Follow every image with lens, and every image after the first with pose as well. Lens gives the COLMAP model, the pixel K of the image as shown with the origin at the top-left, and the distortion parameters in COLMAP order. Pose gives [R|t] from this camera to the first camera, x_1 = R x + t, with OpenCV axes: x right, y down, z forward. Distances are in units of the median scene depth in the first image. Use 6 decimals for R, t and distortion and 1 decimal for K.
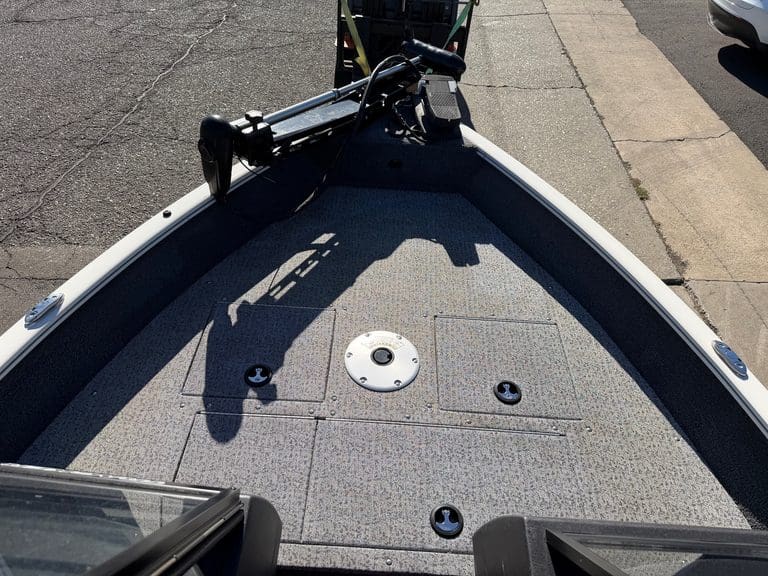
lens RADIAL K [[540.5, 0, 381.2], [0, 540.5, 287.1], [0, 0, 1]] dist [0.059051, -0.076593]
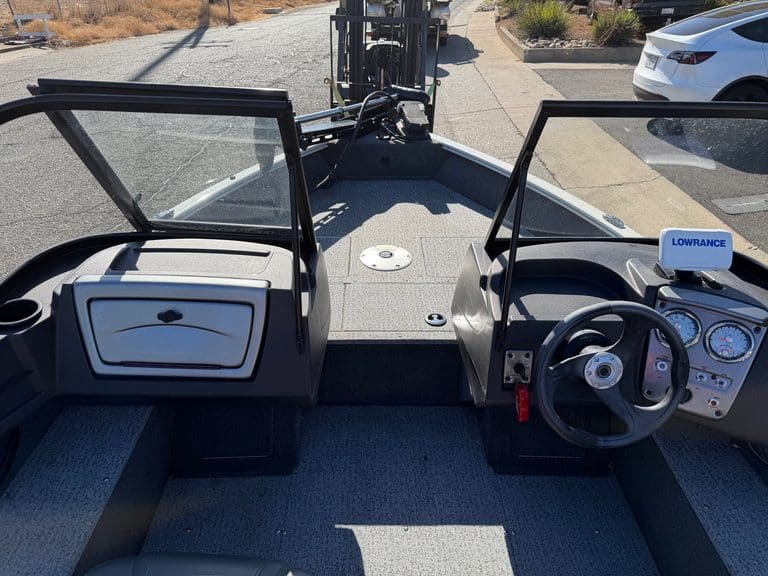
lens RADIAL K [[540.5, 0, 380.6], [0, 540.5, 284.2], [0, 0, 1]] dist [0.059051, -0.076593]
pose [[0.997659, -0.065434, 0.019855, -0.037081], [0.068124, 0.976203, -0.205878, 0.402627], [-0.005911, 0.206749, 0.978376, -0.317838]]
